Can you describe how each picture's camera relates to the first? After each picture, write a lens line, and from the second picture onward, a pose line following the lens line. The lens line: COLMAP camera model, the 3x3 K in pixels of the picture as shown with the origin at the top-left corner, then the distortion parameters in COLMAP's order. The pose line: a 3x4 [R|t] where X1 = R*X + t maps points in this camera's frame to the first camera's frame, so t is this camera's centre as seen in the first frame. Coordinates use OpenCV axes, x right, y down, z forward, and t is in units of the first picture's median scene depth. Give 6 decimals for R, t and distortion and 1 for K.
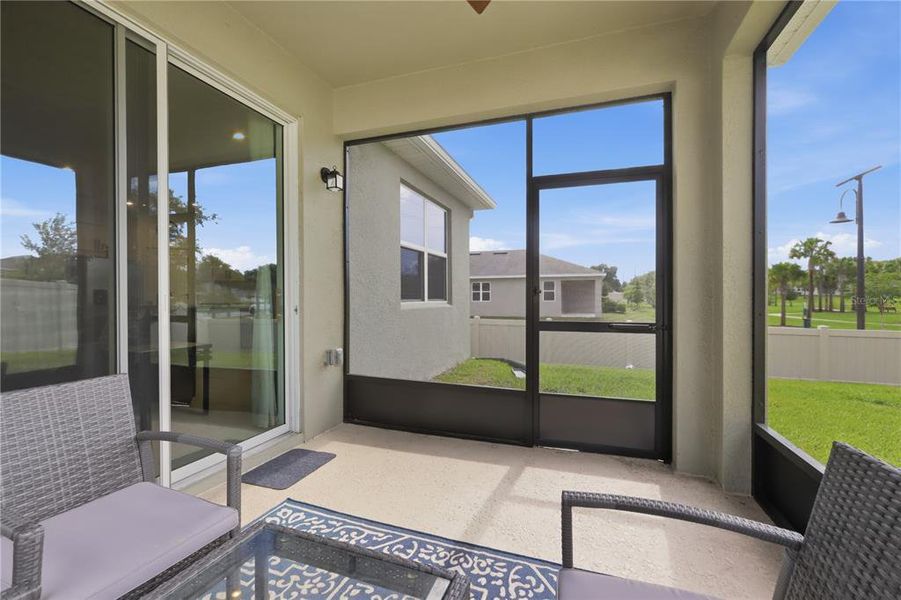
lens RADIAL K [[393.1, 0, 447.7], [0, 393.1, 298.7], [0, 0, 1]] dist [0.000490, 0.000036]
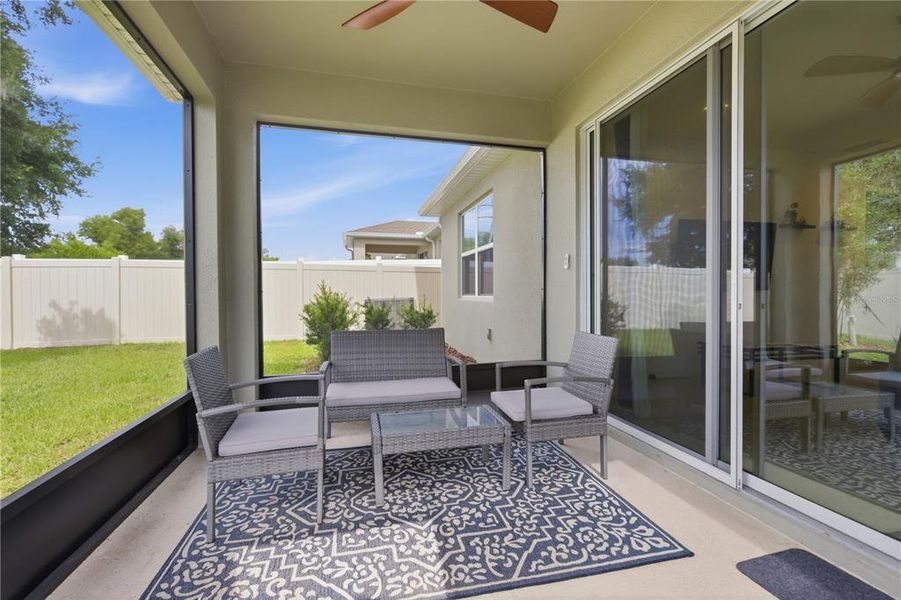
lens RADIAL K [[393.1, 0, 447.8], [0, 393.1, 299.1], [0, 0, 1]] dist [0.000490, 0.000036]
pose [[-0.833680, 0.010307, -0.552151, 0.463986], [0.004018, 0.999913, 0.012598, 0.014614], [0.552233, 0.008284, -0.833649, 1.614803]]
